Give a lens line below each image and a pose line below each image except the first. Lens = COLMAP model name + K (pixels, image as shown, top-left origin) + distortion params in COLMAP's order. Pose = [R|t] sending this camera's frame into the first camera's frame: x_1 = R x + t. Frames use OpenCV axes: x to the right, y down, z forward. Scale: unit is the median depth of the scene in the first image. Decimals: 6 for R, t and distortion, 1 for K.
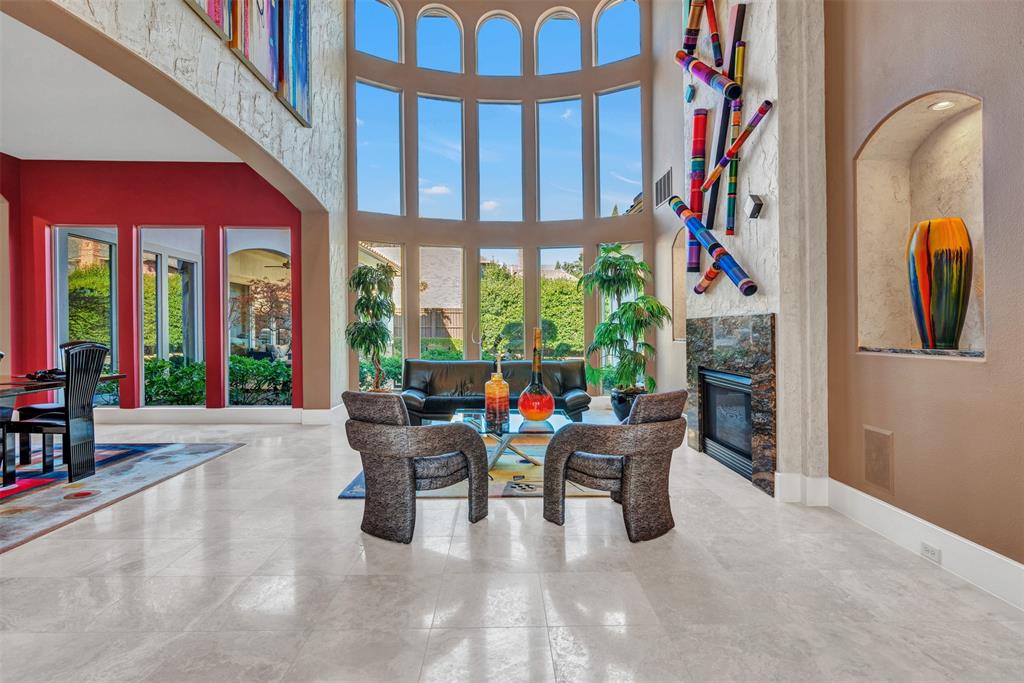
lens RADIAL K [[514.9, 0, 525.5], [0, 514.9, 327.1], [0, 0, 1]] dist [-0.011527, 0.001841]
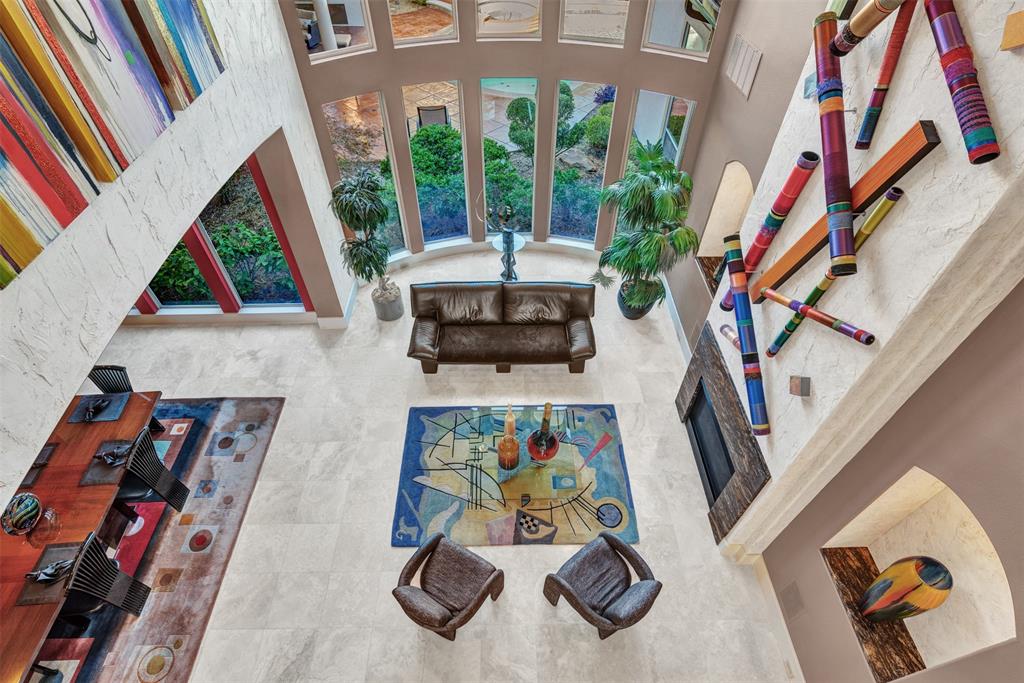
lens RADIAL K [[514.9, 0, 521.8], [0, 514.9, 348.3], [0, 0, 1]] dist [-0.011527, 0.001841]
pose [[0.999820, 0.018862, 0.002073, -0.031167], [-0.014089, 0.664711, 0.746967, -0.883398], [0.012712, -0.746862, 0.664857, 0.437459]]
